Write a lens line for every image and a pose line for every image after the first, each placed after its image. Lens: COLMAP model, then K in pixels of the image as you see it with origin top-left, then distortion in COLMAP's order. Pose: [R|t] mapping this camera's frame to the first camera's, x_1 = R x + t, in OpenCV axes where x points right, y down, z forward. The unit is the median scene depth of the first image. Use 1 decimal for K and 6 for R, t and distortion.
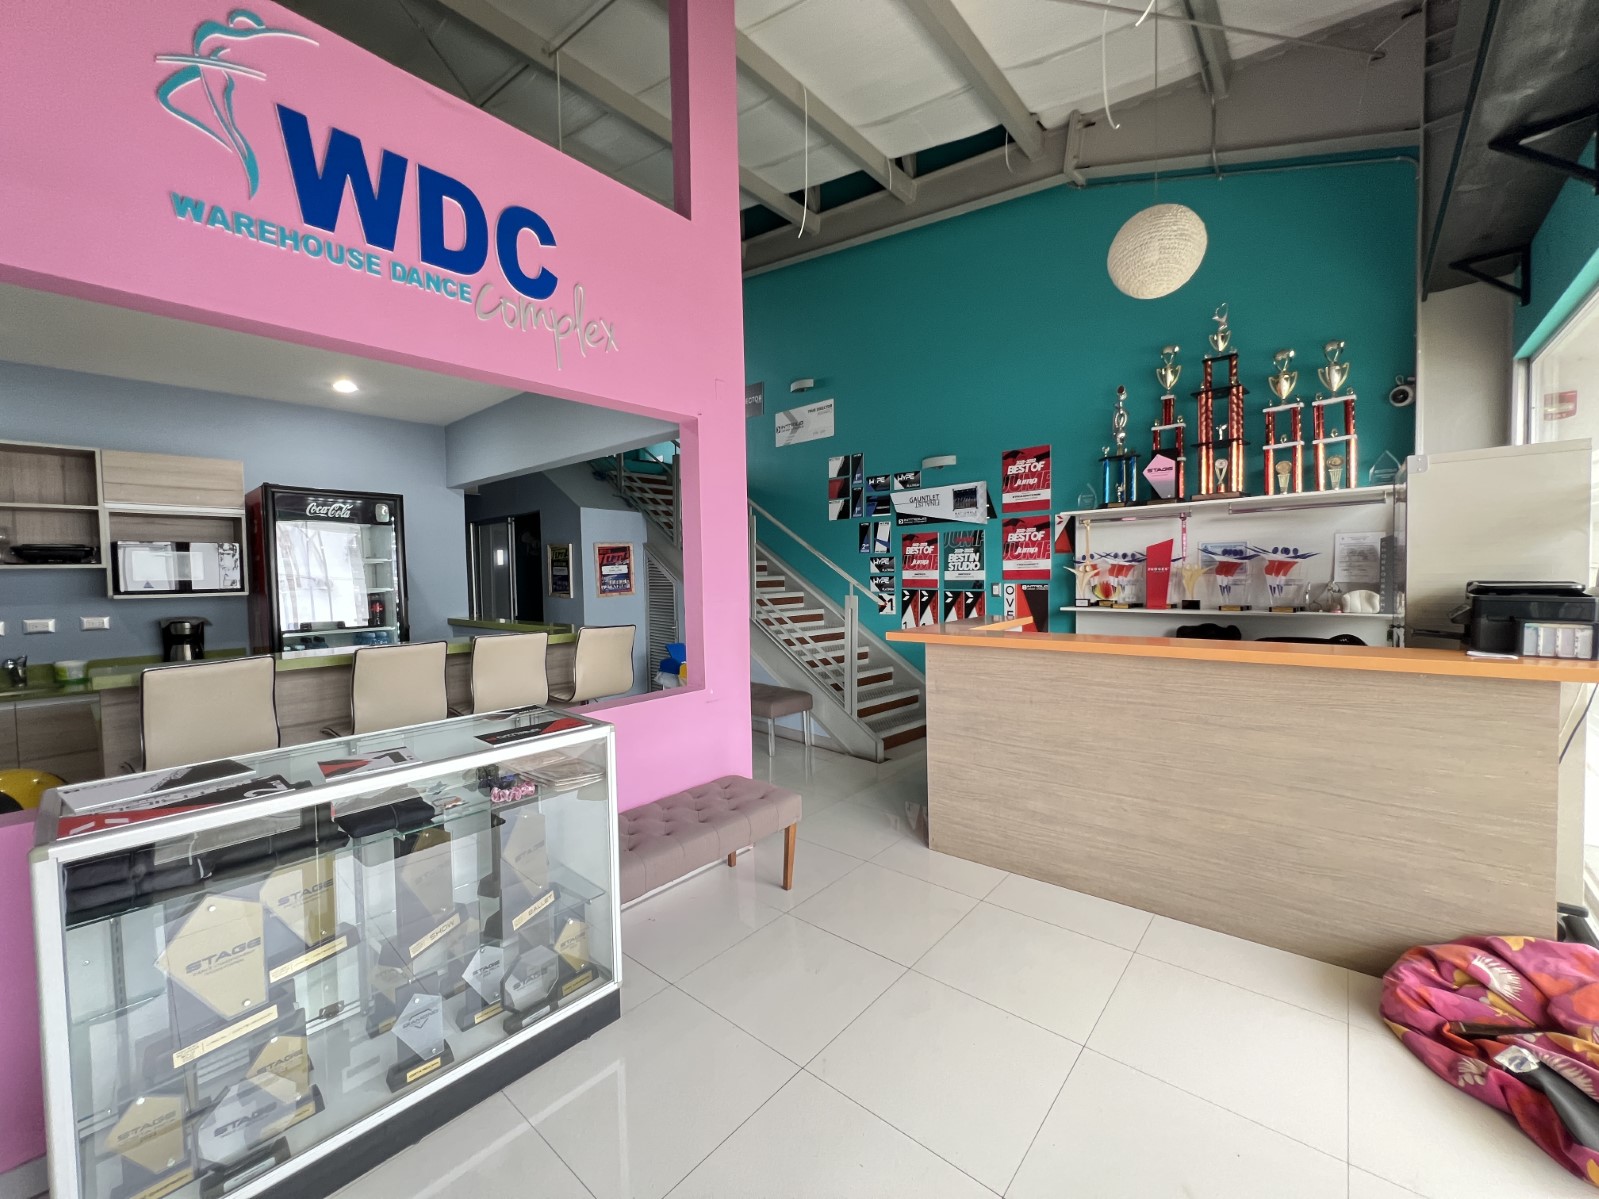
lens RADIAL K [[638.2, 0, 795.6], [0, 638.2, 594.2], [0, 0, 1]] dist [-0.000456, -0.000505]
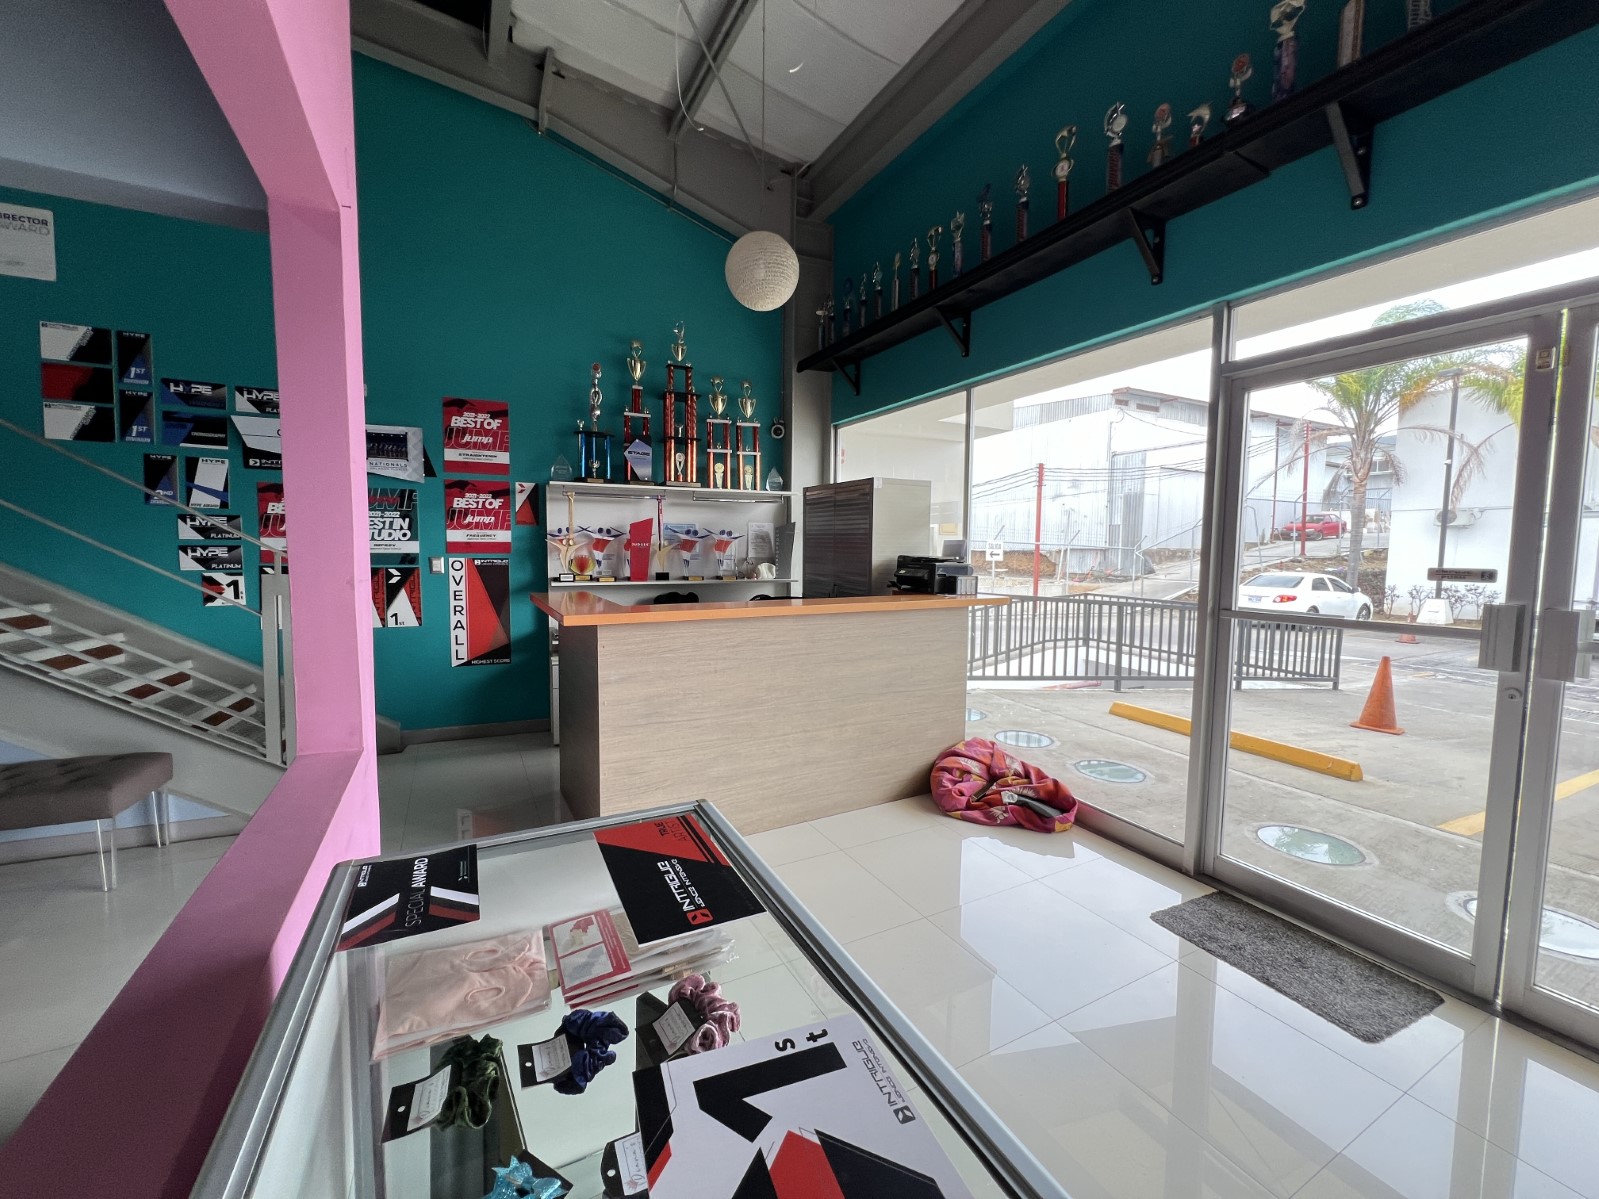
lens RADIAL K [[638.2, 0, 795.6], [0, 638.2, 594.2], [0, 0, 1]] dist [-0.000456, -0.000505]
pose [[0.362563, -0.044701, 0.930887, -0.293252], [0.016459, 0.999000, 0.041561, 0.003796], [-0.931814, 0.000253, 0.362936, 0.289328]]
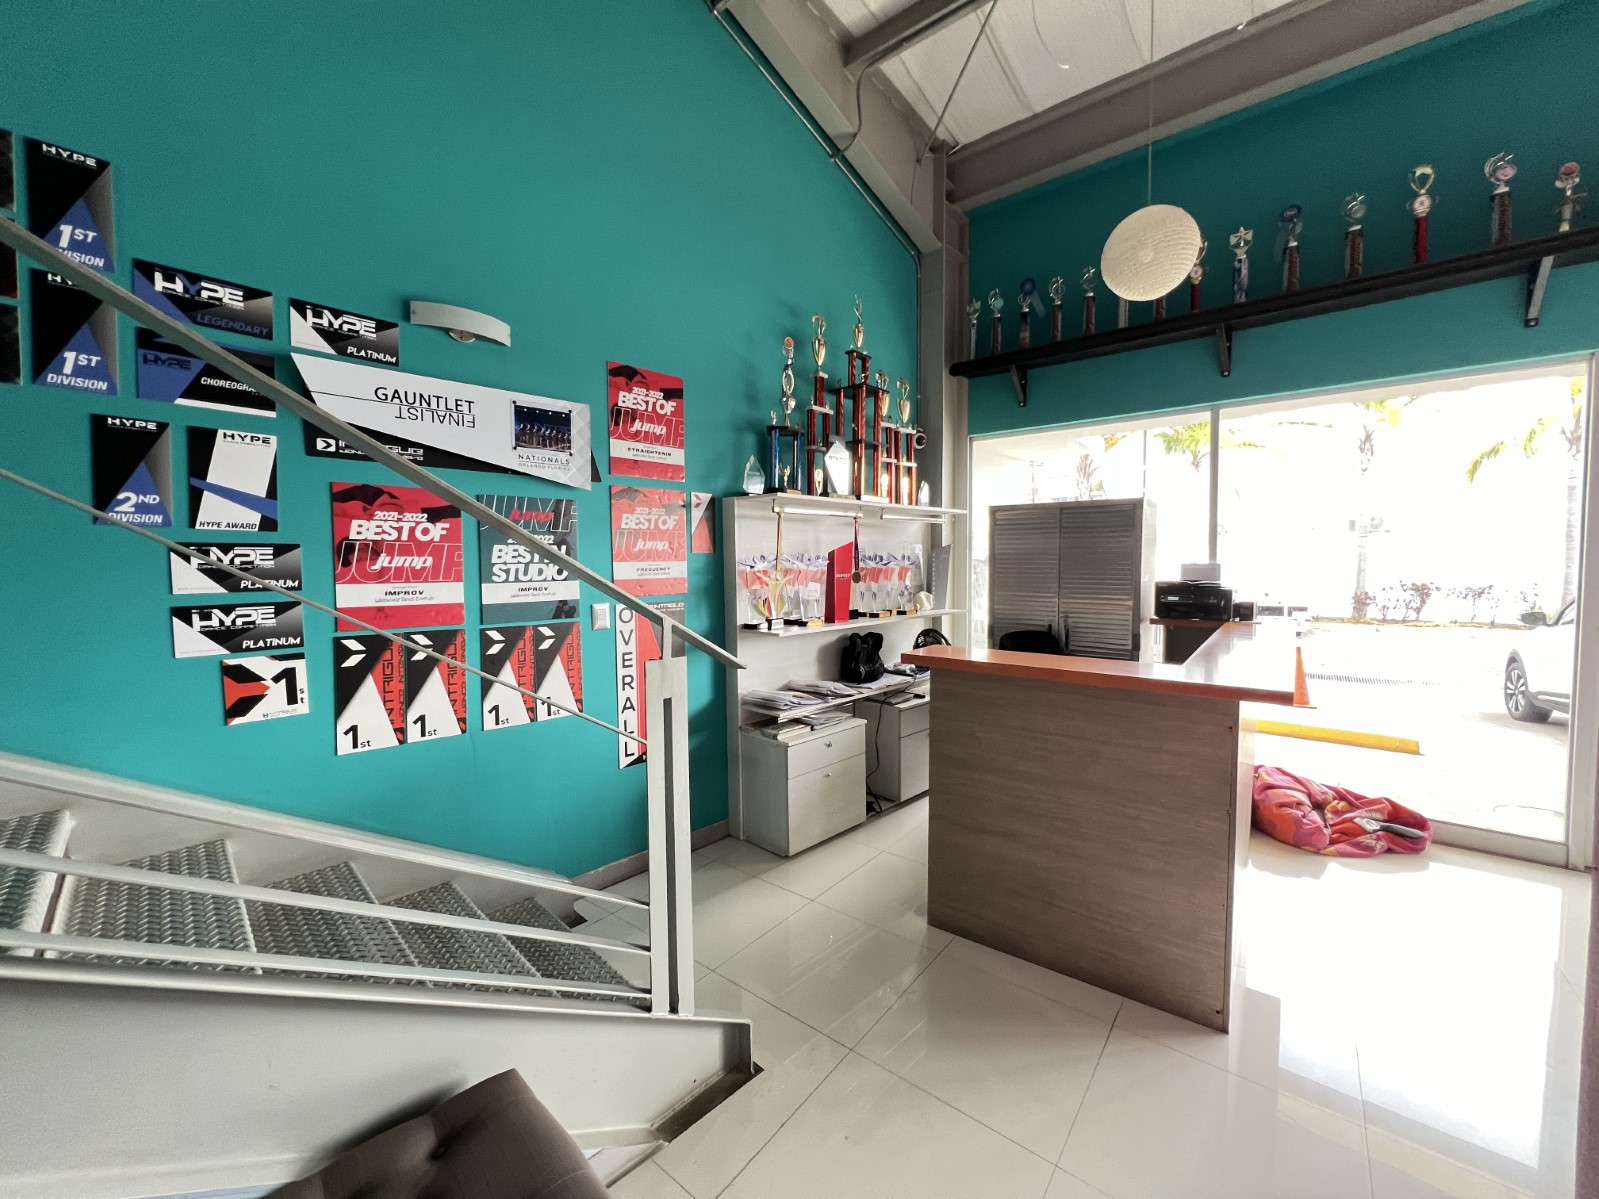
lens RADIAL K [[638.2, 0, 795.6], [0, 638.2, 594.2], [0, 0, 1]] dist [-0.000456, -0.000505]
pose [[-0.038907, -0.032810, 0.998704, -0.232243], [0.046033, 0.998341, 0.034591, -0.038145], [-0.998182, 0.047319, -0.037332, 0.896769]]
